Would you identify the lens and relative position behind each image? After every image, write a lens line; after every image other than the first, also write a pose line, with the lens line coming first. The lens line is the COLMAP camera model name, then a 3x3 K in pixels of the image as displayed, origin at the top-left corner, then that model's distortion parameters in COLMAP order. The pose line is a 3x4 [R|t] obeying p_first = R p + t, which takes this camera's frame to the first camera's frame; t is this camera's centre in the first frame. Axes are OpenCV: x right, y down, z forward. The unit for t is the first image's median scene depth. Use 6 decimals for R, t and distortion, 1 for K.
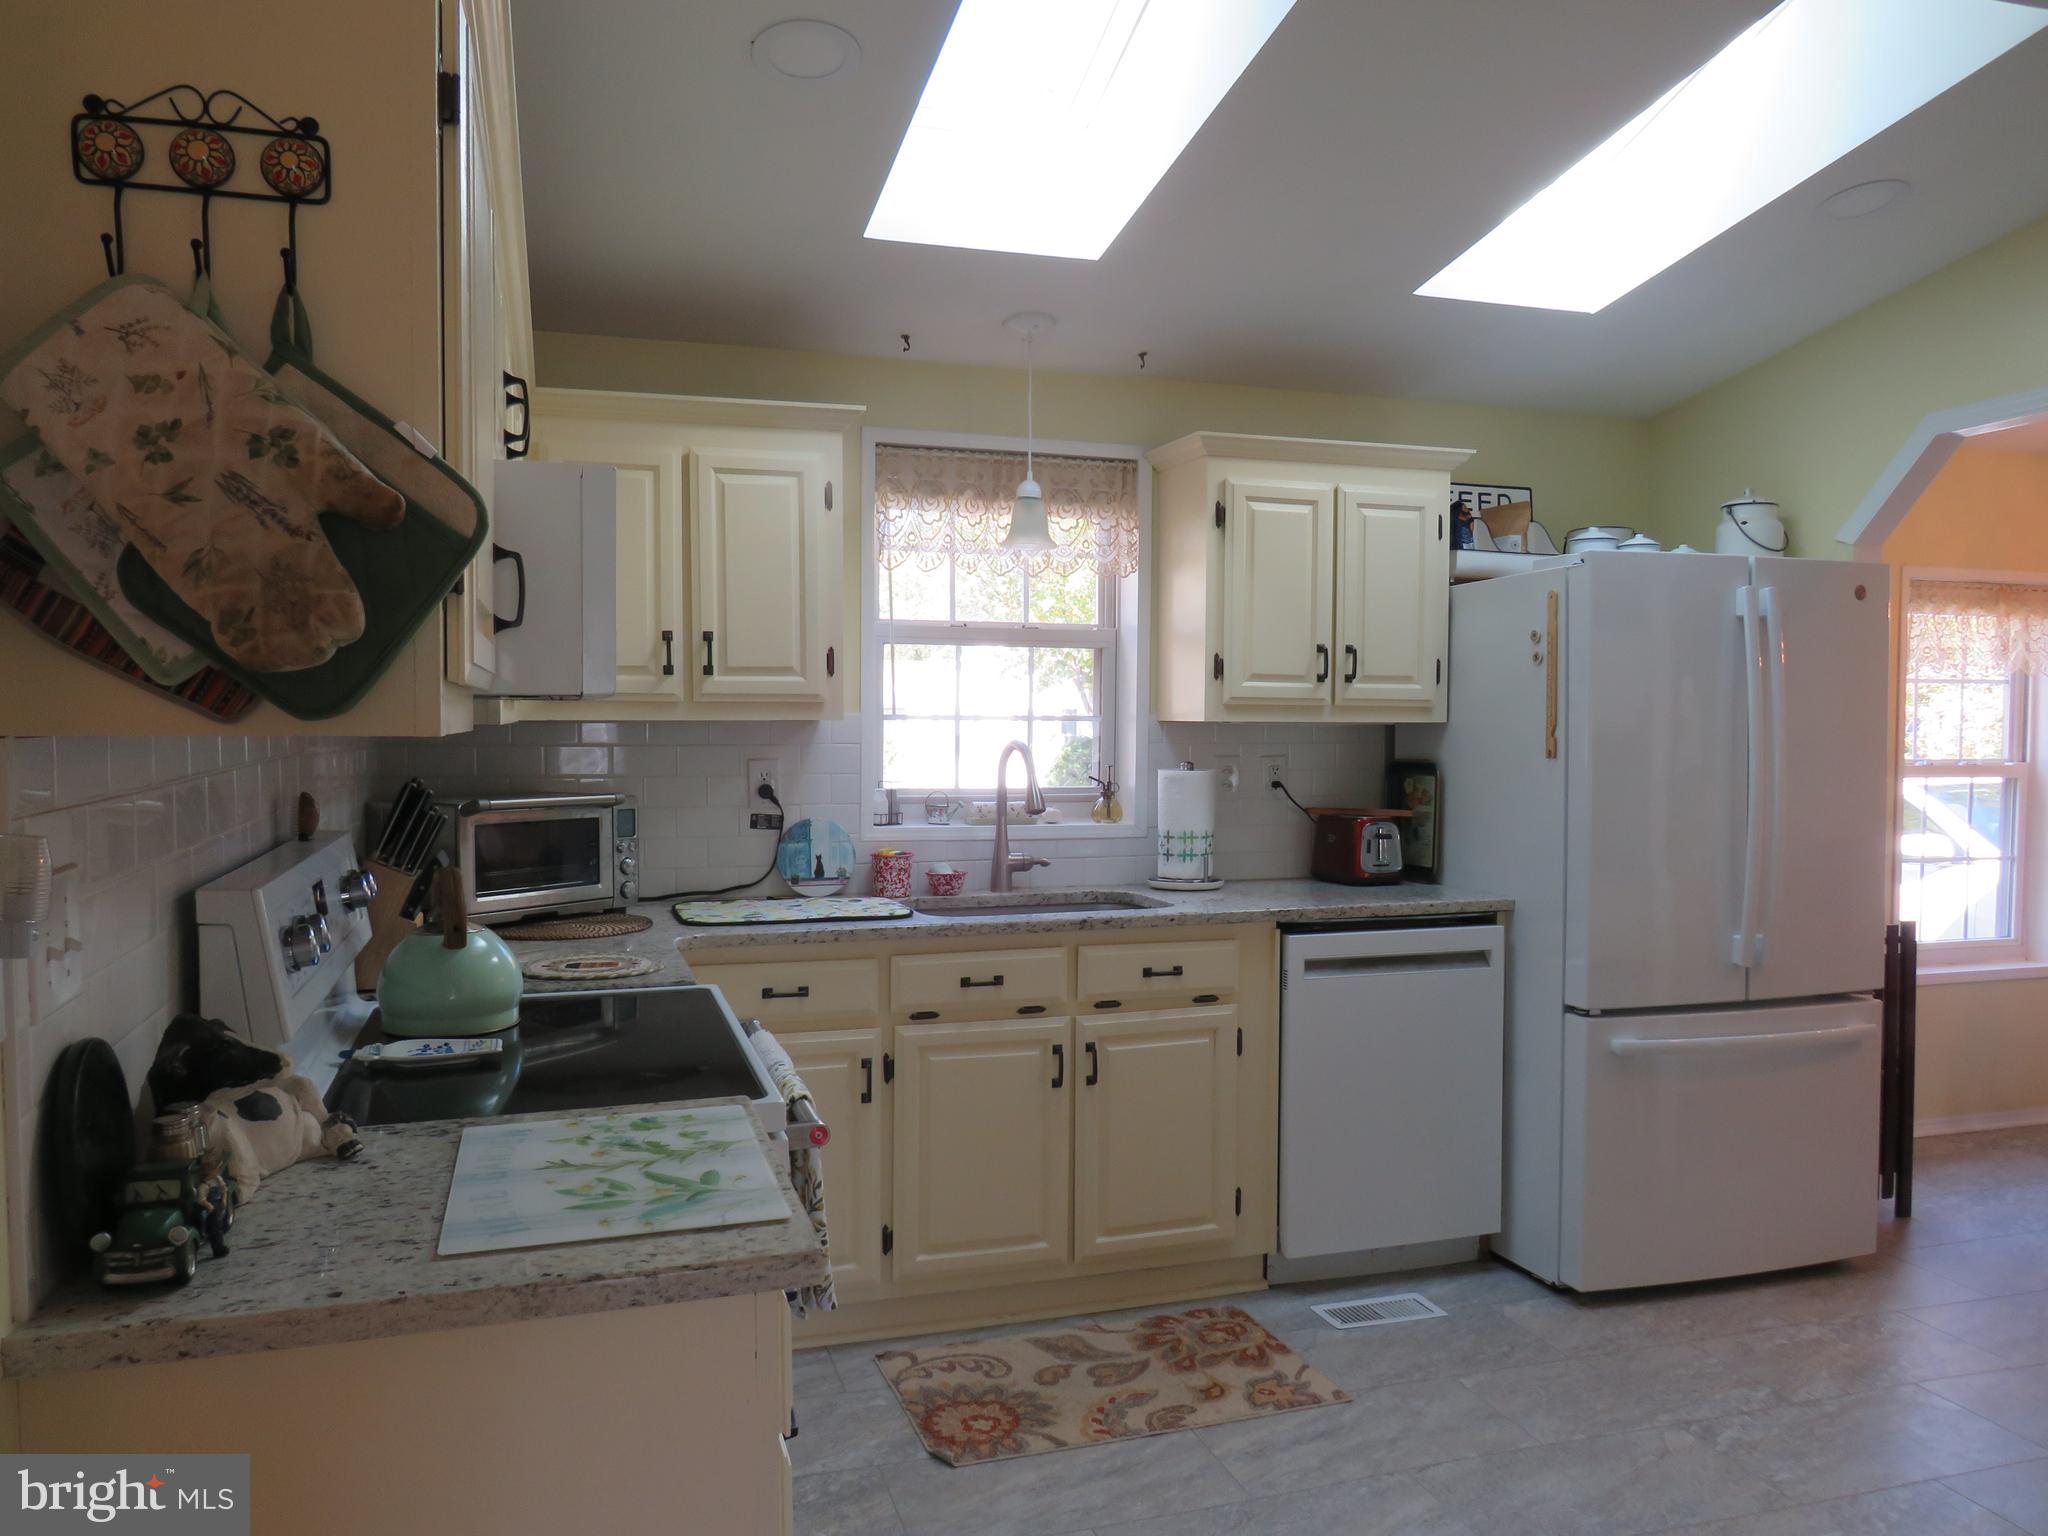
lens RADIAL K [[1452.1, 0, 980.7], [0, 1452.1, 779.1], [0, 0, 1]] dist [-0.028549, 0.015899]
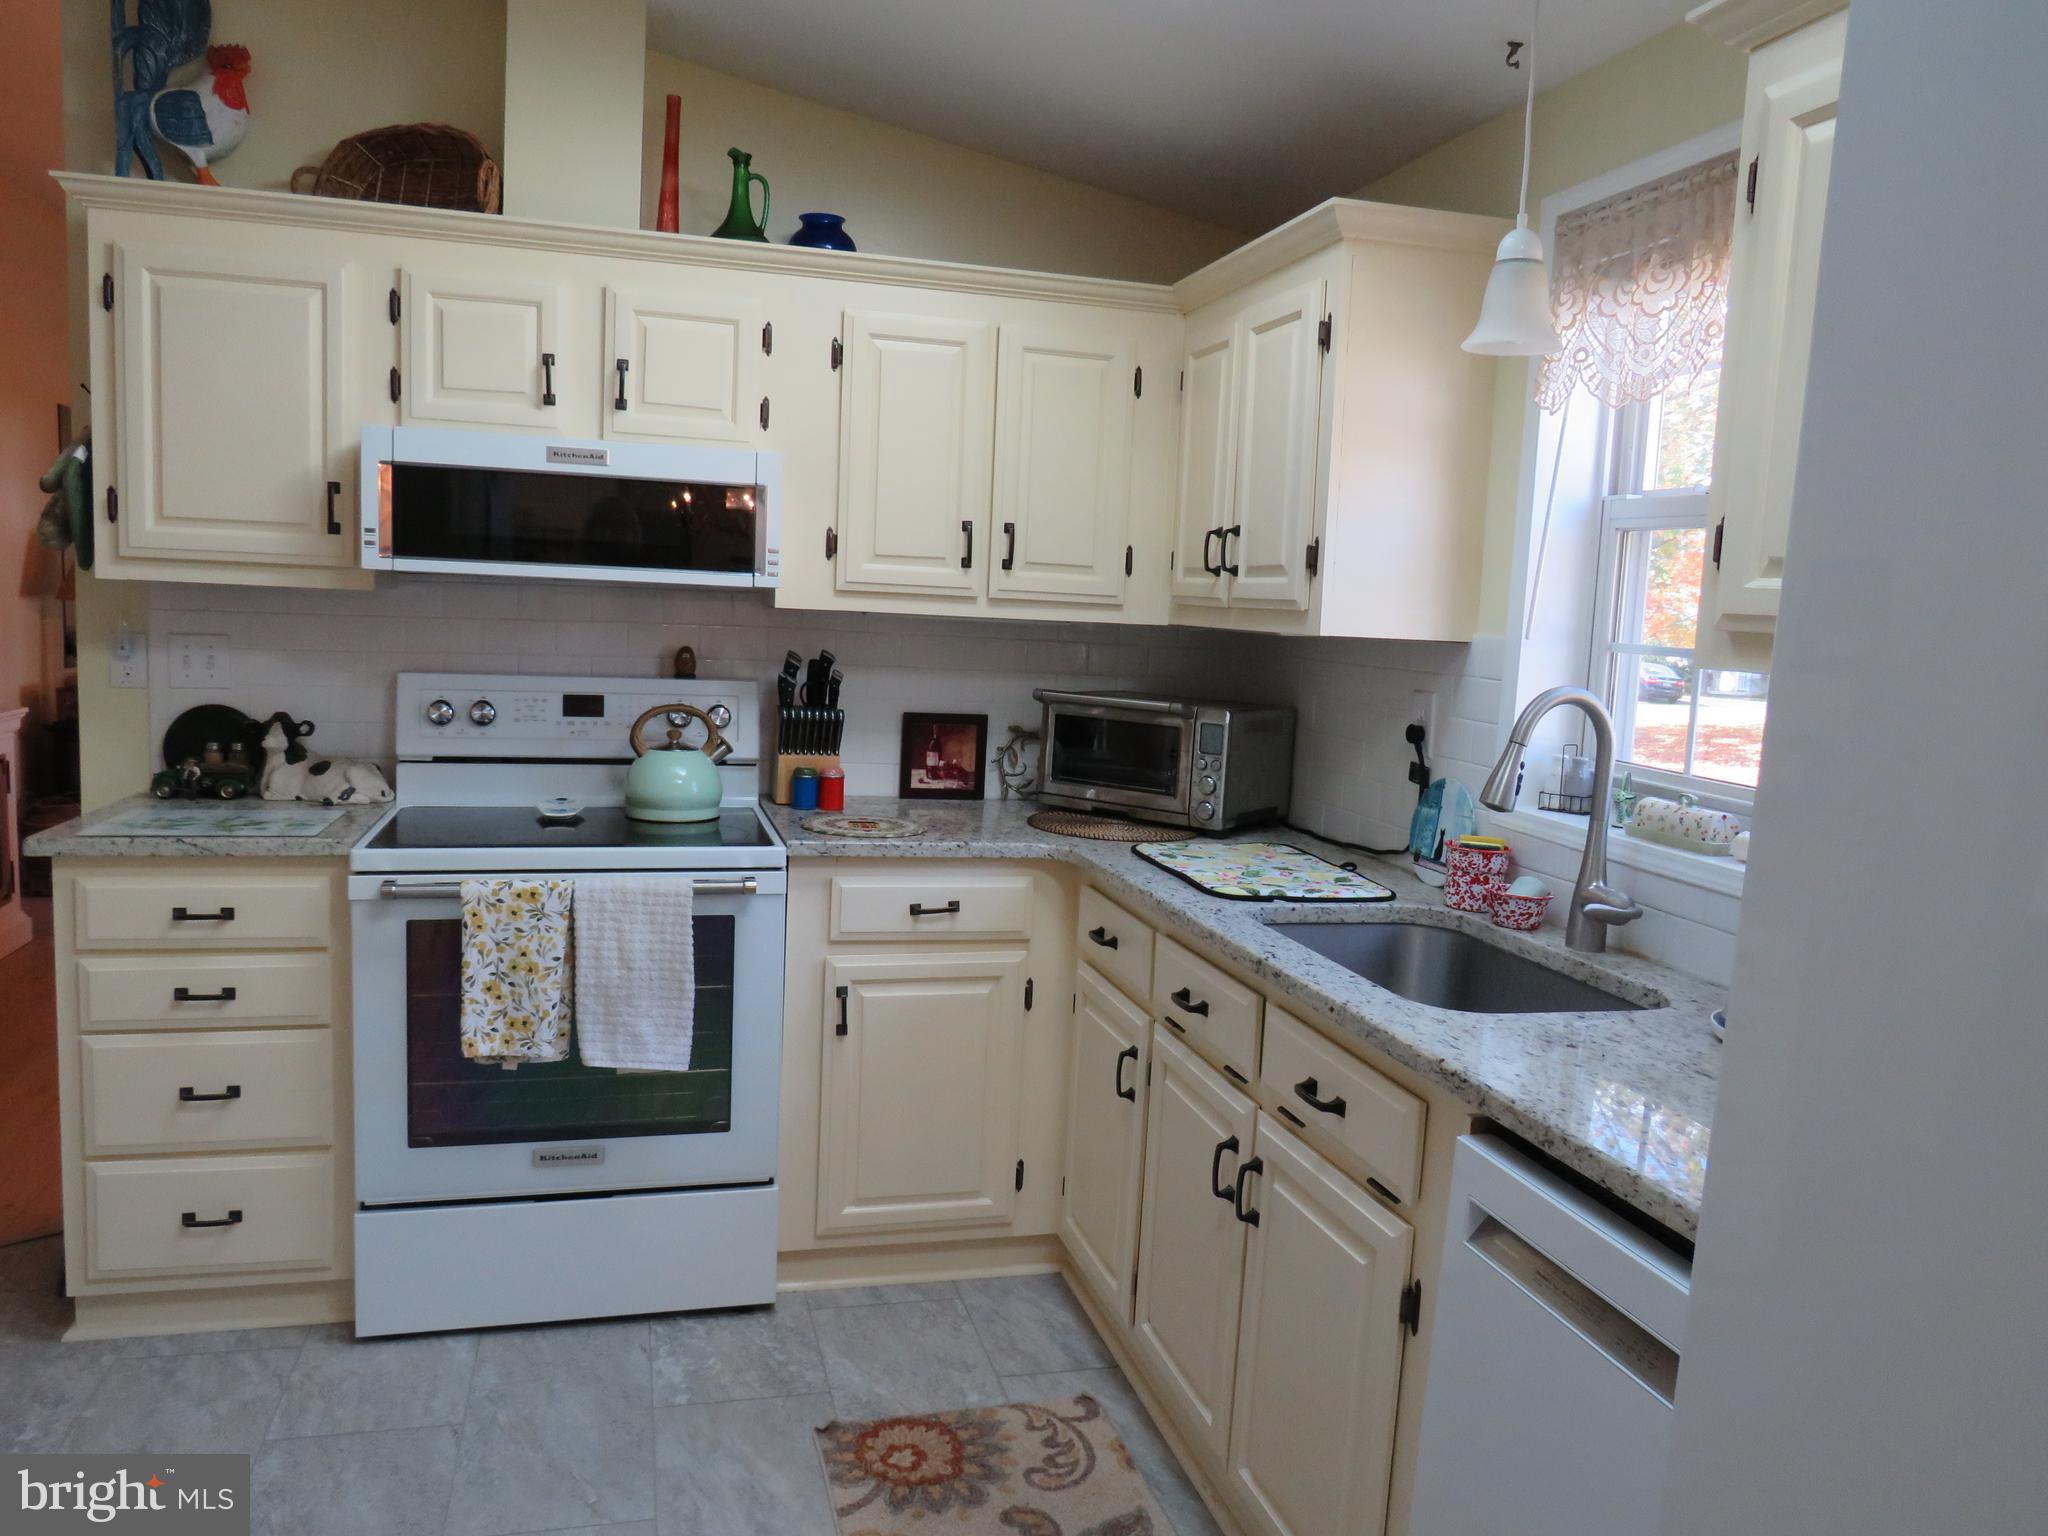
lens RADIAL K [[1452.1, 0, 1024.2], [0, 1452.1, 770.7], [0, 0, 1]] dist [-0.028549, 0.015899]
pose [[-0.015357, 0.120351, -0.992613, 0.740328], [-0.093397, 0.988217, 0.121263, -0.054540], [0.995510, 0.094570, -0.003935, 0.974837]]
